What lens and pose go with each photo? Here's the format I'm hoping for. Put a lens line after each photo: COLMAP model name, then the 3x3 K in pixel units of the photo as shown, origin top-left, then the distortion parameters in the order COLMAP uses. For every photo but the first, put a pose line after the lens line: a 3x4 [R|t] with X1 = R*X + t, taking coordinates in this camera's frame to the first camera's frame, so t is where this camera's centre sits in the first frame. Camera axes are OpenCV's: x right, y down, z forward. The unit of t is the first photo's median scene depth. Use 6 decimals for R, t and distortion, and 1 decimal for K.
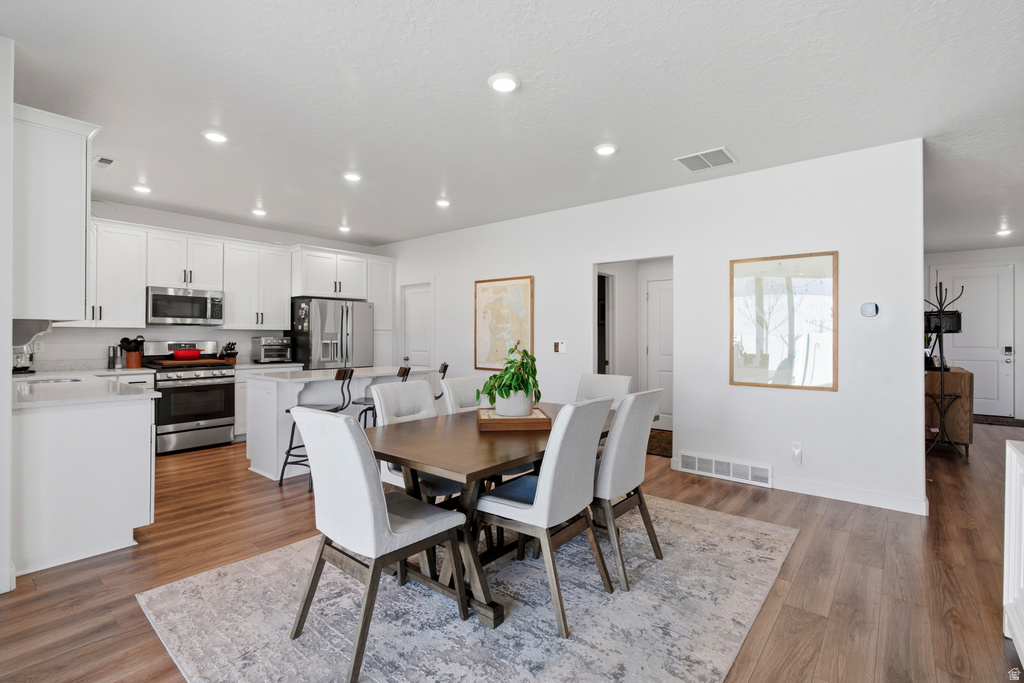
lens RADIAL K [[470.0, 0, 518.9], [0, 470.0, 335.9], [0, 0, 1]] dist [0.001763, -0.000391]
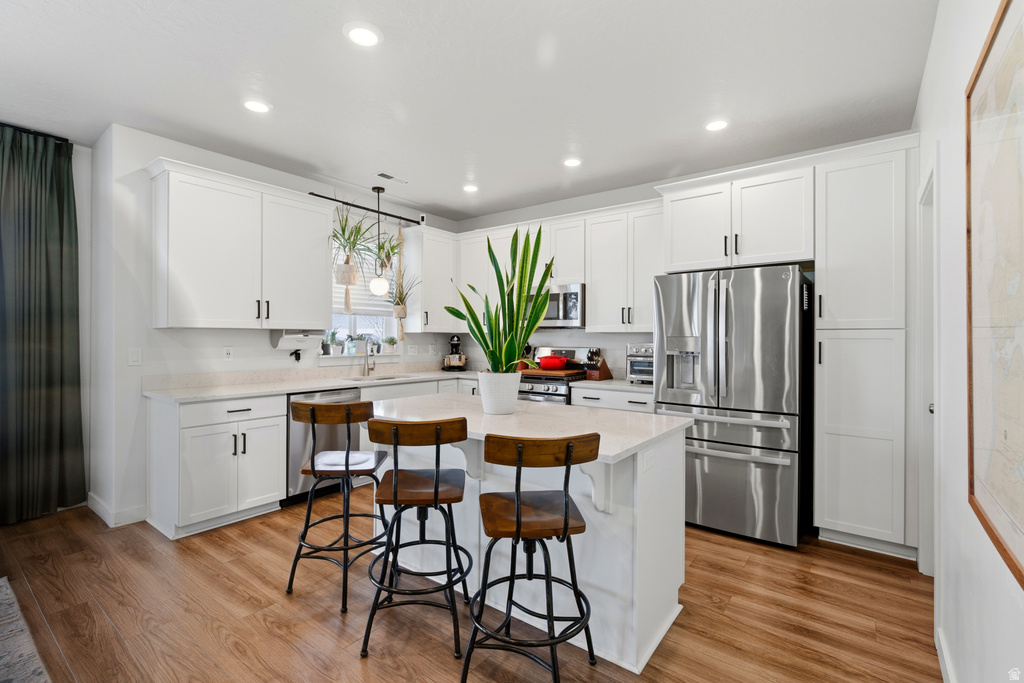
lens RADIAL K [[470.0, 0, 501.4], [0, 470.0, 339.3], [0, 0, 1]] dist [0.001763, -0.000391]
pose [[0.025301, 0.000793, -0.999680, 0.130678], [-0.000509, 1.000000, 0.000781, -0.003754], [0.999680, 0.000489, 0.025301, 0.862435]]
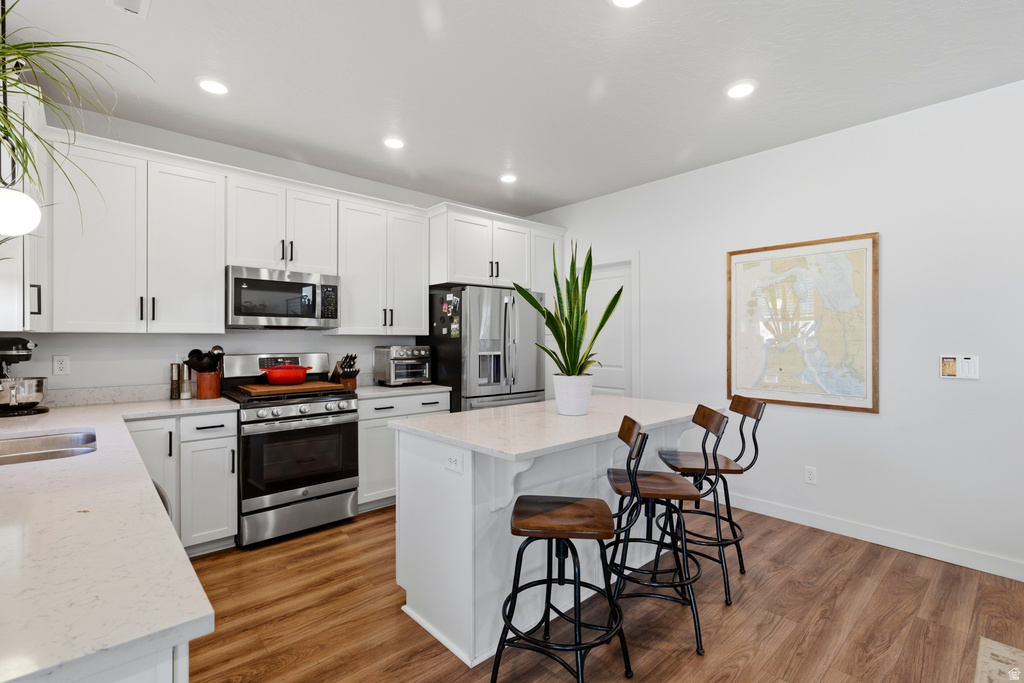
lens RADIAL K [[470.0, 0, 521.8], [0, 470.0, 338.4], [0, 0, 1]] dist [0.001763, -0.000391]
pose [[0.991026, -0.004411, -0.133594, -0.302808], [0.004248, 0.999990, -0.001504, -0.007201], [0.133599, 0.000923, 0.991035, 0.410125]]
